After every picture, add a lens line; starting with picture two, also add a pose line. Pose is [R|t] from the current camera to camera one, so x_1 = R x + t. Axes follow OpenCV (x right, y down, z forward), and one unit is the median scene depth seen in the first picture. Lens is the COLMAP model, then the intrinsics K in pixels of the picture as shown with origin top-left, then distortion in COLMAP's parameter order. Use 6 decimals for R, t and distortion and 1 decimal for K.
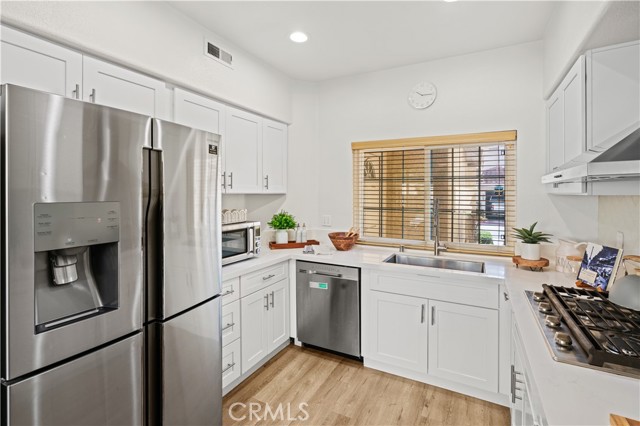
lens RADIAL K [[294.2, 0, 331.3], [0, 294.2, 192.5], [0, 0, 1]] dist [-0.009460, 0.004224]
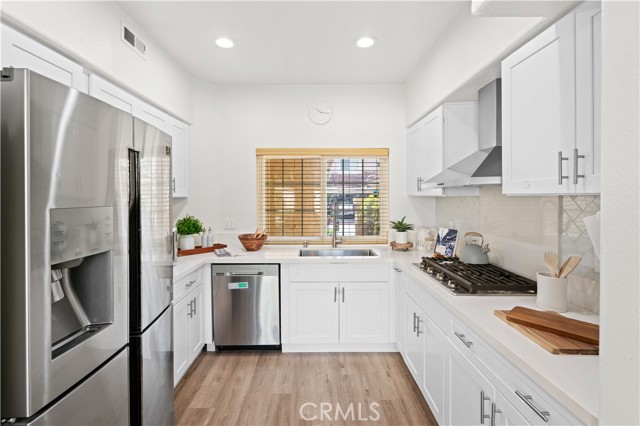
lens RADIAL K [[294.2, 0, 316.0], [0, 294.2, 196.1], [0, 0, 1]] dist [-0.009460, 0.004224]
pose [[0.890656, -0.005275, 0.454647, -0.301901], [0.005636, 0.999984, 0.000562, 0.001925], [-0.454642, 0.002061, 0.890672, -0.050616]]
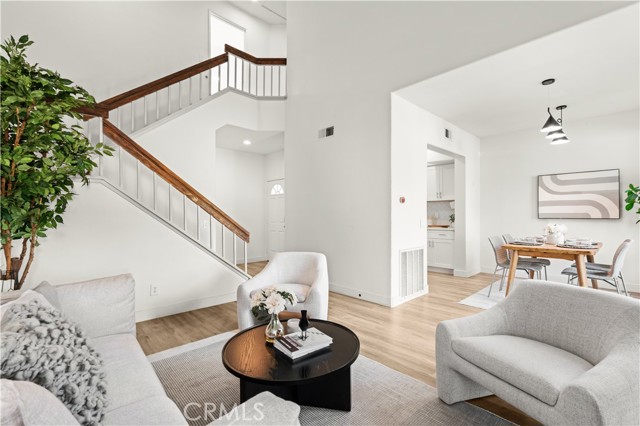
lens RADIAL K [[294.2, 0, 322.6], [0, 294.2, 213.9], [0, 0, 1]] dist [-0.009460, 0.004224]
pose [[0.341732, 0.002009, 0.939795, -2.620412], [0.002338, 0.999993, -0.002987, 0.132060], [-0.939794, 0.003218, 0.341725, 0.292027]]
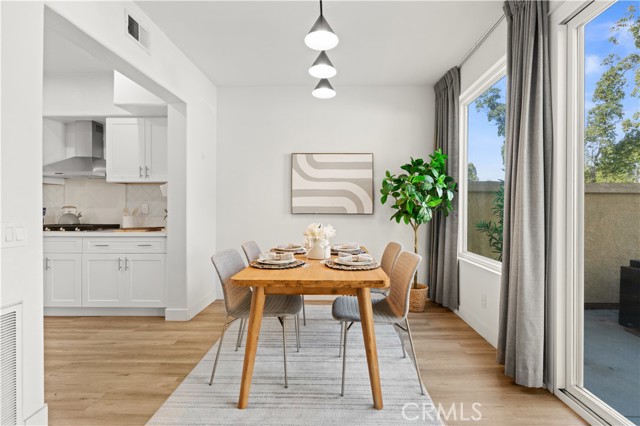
lens RADIAL K [[294.2, 0, 333.7], [0, 294.2, 211.7], [0, 0, 1]] dist [-0.009460, 0.004224]
pose [[-0.438021, -0.009740, 0.898912, -1.437599], [-0.004401, 0.999953, 0.008690, 0.137538], [-0.898954, -0.000149, -0.438043, -0.009900]]
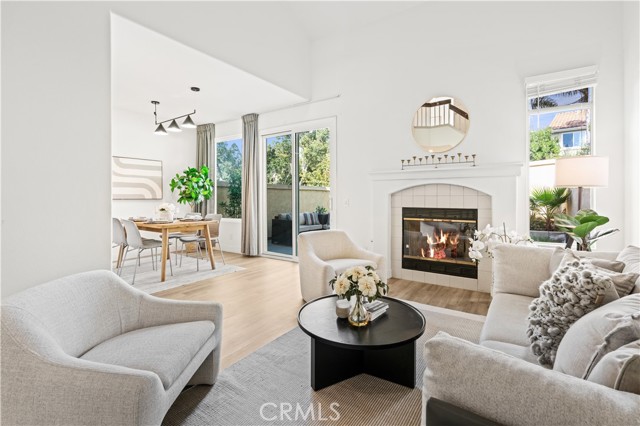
lens RADIAL K [[294.2, 0, 326.3], [0, 294.2, 199.7], [0, 0, 1]] dist [-0.009460, 0.004224]
pose [[-0.988939, -0.001908, 0.148308, -1.906676], [0.000034, 0.999914, 0.013087, 0.137454], [-0.148321, 0.012947, -0.988855, 1.473882]]
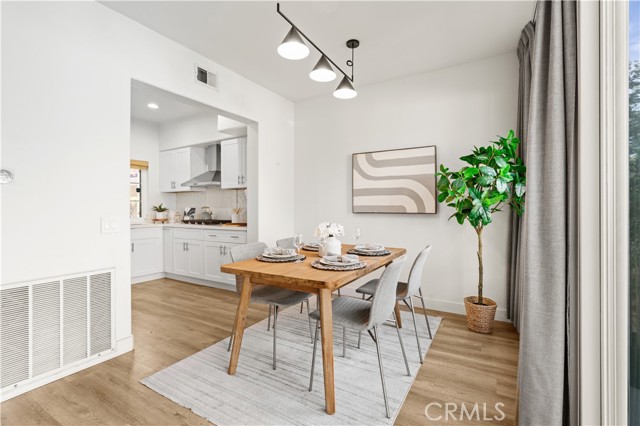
lens RADIAL K [[294.2, 0, 329.0], [0, 294.2, 208.4], [0, 0, 1]] dist [-0.009460, 0.004224]
pose [[0.064940, -0.003716, 0.997882, -1.550961], [0.001098, 0.999993, 0.003652, 0.132414], [-0.997889, 0.000859, 0.064944, -0.496257]]
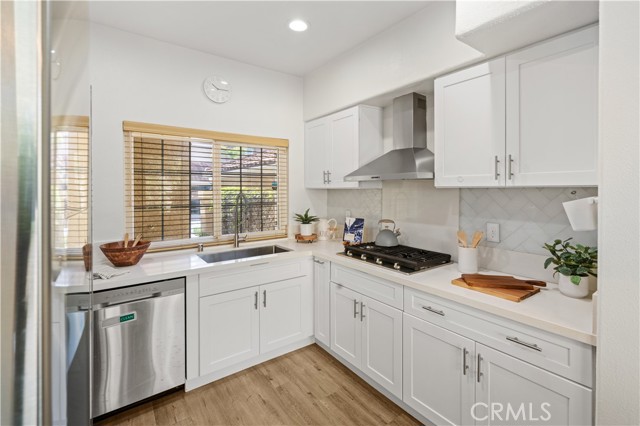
lens RADIAL K [[294.2, 0, 335.0], [0, 294.2, 189.0], [0, 0, 1]] dist [-0.009460, 0.004224]
pose [[0.434048, -0.005296, 0.900874, -0.505179], [0.002930, 0.999986, 0.004467, 0.002501], [-0.900885, 0.000701, 0.434057, 0.267102]]
